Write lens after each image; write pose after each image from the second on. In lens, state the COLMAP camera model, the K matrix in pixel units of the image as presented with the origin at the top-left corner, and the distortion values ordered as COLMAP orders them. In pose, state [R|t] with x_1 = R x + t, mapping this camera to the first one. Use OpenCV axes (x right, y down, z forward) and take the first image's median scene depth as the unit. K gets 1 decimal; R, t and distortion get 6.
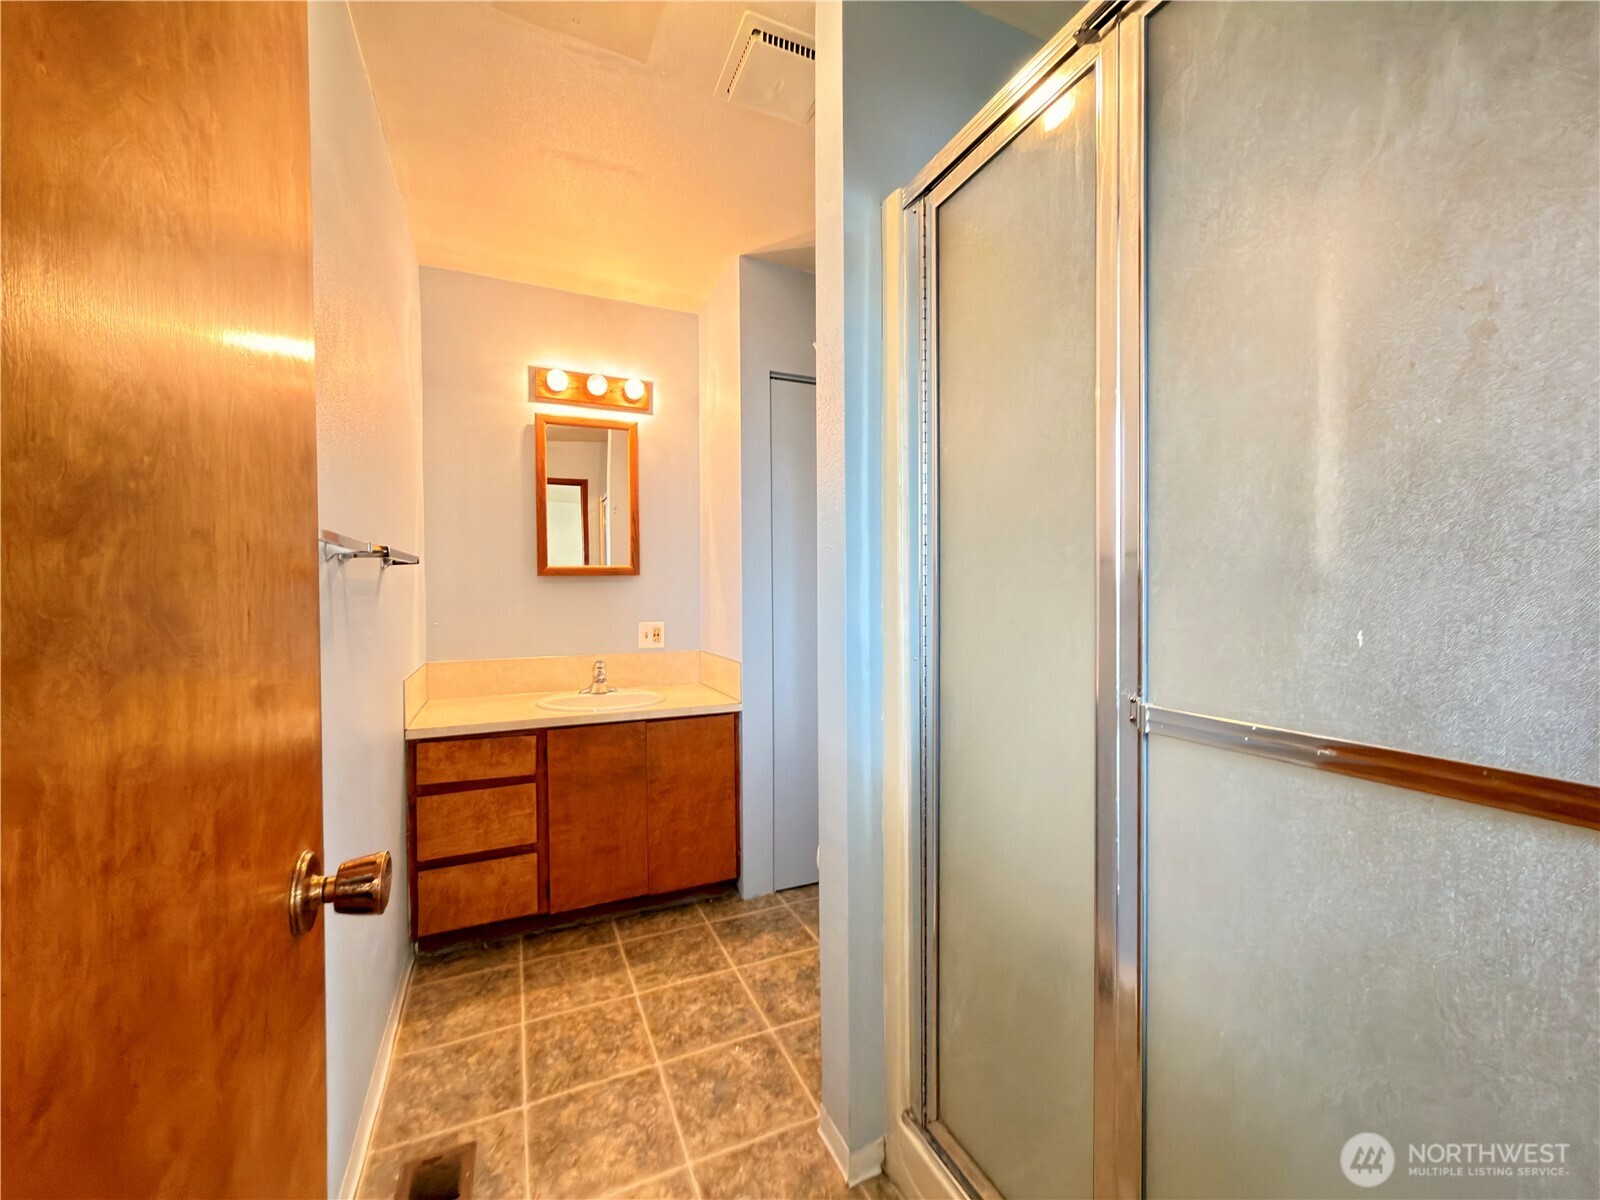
lens RADIAL K [[637.1, 0, 794.9], [0, 637.1, 601.5], [0, 0, 1]] dist [-0.000415, -0.000190]
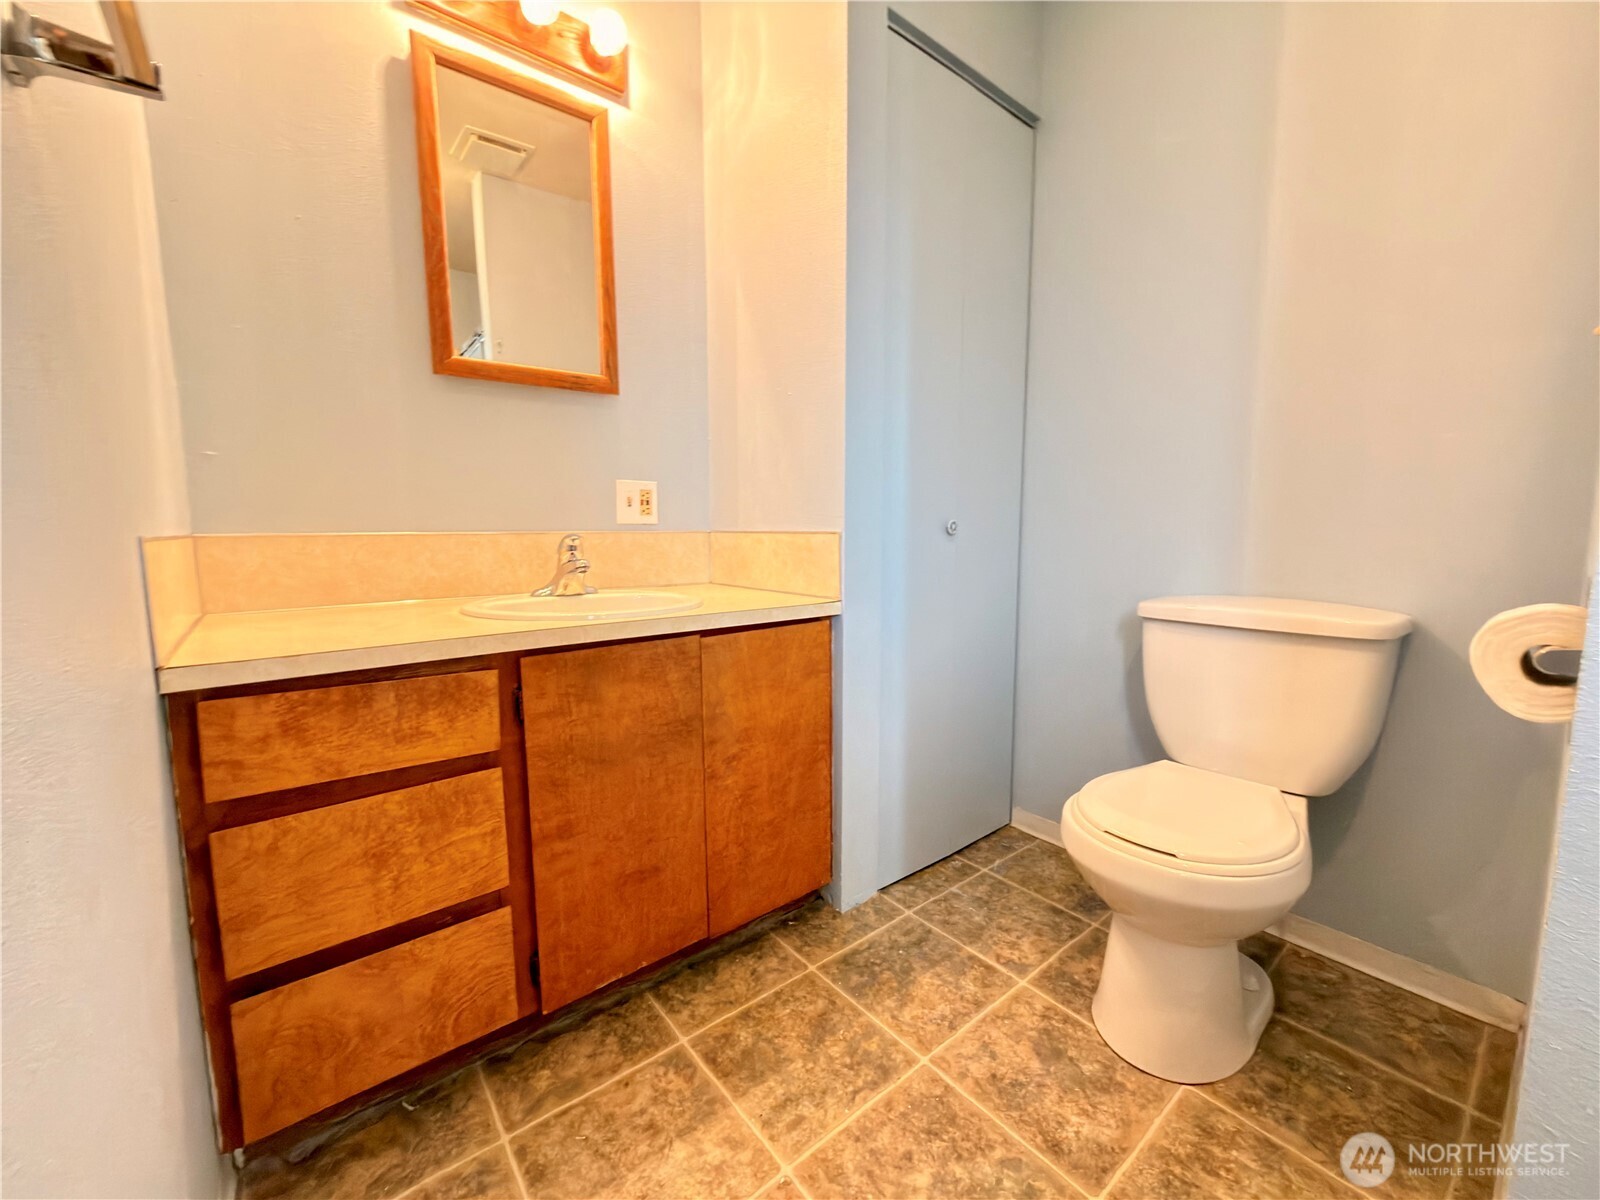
lens RADIAL K [[637.1, 0, 795.4], [0, 637.1, 603.2], [0, 0, 1]] dist [-0.000415, -0.000190]
pose [[0.967411, -0.027077, 0.251760, -0.310848], [0.001372, 0.994812, 0.101720, 0.114709], [-0.253208, -0.098060, 0.962429, 0.498107]]
